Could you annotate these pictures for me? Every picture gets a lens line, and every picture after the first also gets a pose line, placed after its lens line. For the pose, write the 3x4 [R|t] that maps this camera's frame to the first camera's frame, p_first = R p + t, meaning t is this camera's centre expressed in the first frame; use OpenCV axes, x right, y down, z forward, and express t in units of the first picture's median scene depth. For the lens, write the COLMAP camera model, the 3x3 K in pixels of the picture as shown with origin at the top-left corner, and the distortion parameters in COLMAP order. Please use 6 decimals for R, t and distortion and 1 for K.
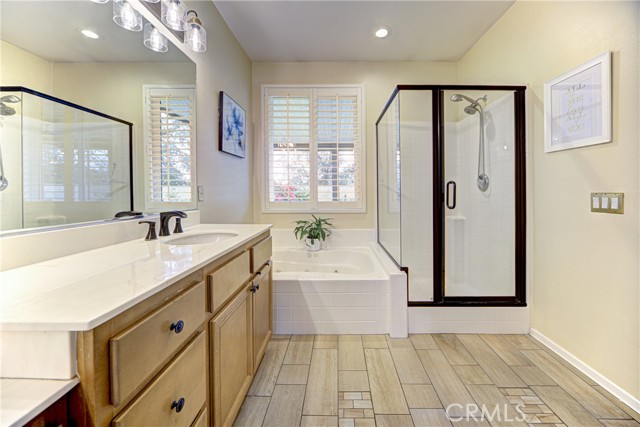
lens RADIAL K [[229.2, 0, 316.1], [0, 229.2, 200.3], [0, 0, 1]] dist [-0.013805, -0.000117]
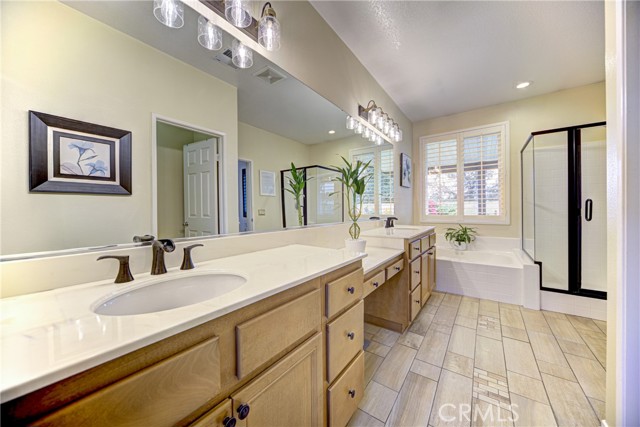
lens RADIAL K [[222.0, 0, 320.0], [0, 222.0, 213.5], [0, 0, 1]] dist [-0.008055, 0.000162]
pose [[0.847873, 0.004162, -0.530182, -0.023053], [-0.010005, 0.999917, -0.008150, 0.016021], [0.530104, 0.012215, 0.847844, -0.613260]]
